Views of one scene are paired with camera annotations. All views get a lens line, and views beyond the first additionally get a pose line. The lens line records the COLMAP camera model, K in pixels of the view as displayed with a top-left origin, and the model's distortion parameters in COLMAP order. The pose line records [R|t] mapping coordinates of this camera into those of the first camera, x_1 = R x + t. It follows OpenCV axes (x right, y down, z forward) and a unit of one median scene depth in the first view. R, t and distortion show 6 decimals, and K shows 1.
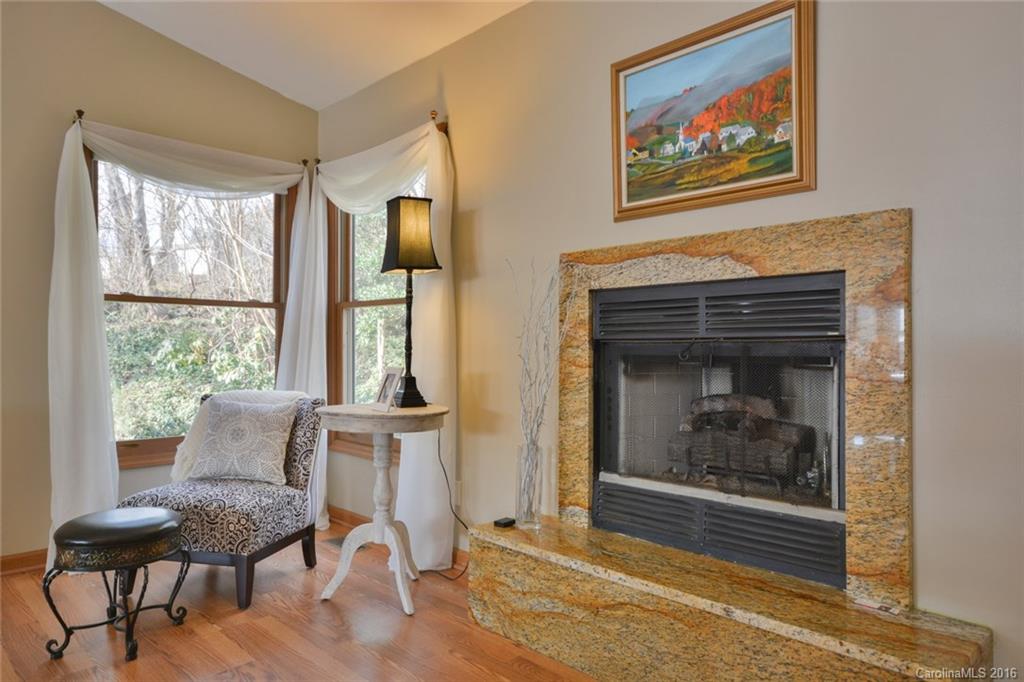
lens RADIAL K [[687.3, 0, 507.3], [0, 687.3, 341.0], [0, 0, 1]] dist [0.024727, 0.011375]
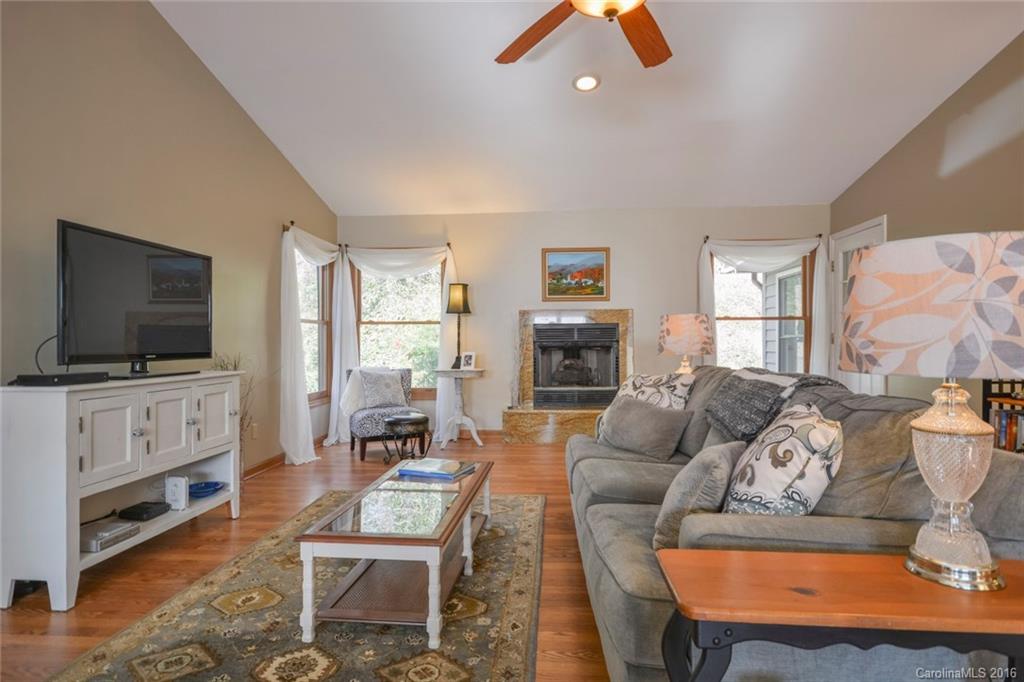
lens RADIAL K [[556.1, 0, 516.0], [0, 556.1, 340.6], [0, 0, 1]] dist [0.016424, 0.000883]
pose [[0.736819, 0.001168, 0.676089, -1.672338], [0.001363, 0.999994, -0.003212, 0.003005], [-0.676088, 0.003288, 0.736813, -0.739313]]
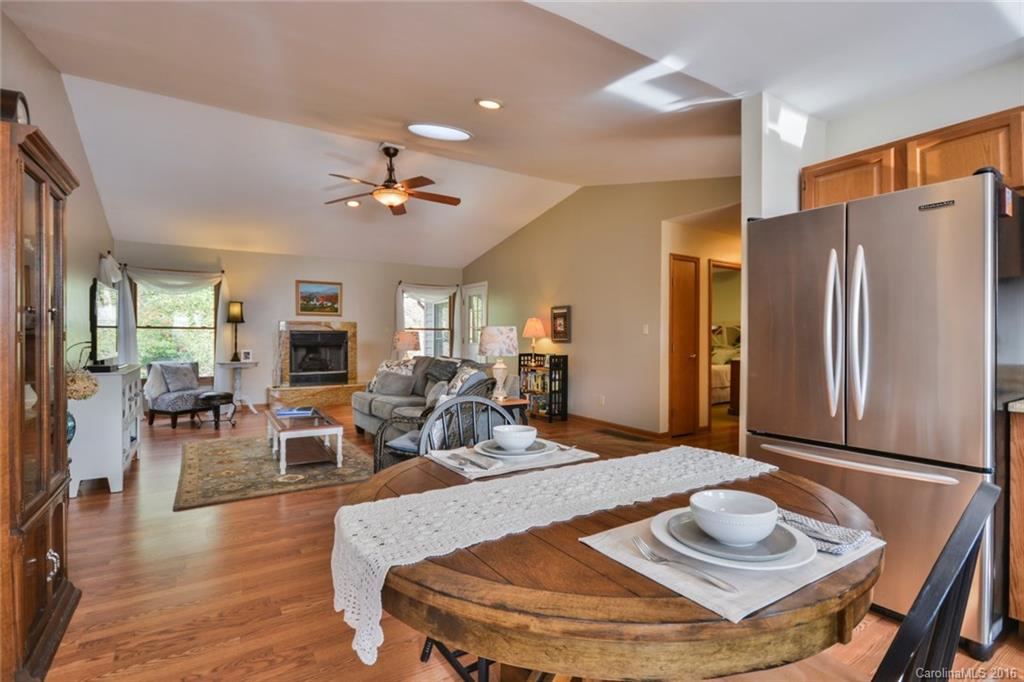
lens RADIAL K [[491.2, 0, 518.9], [0, 491.2, 341.4], [0, 0, 1]] dist [-0.015093, -0.001881]
pose [[0.175592, -0.006151, 0.984444, -2.908523], [-0.004662, 0.999964, 0.007080, -0.037878], [-0.984452, -0.005833, 0.175557, -1.038157]]
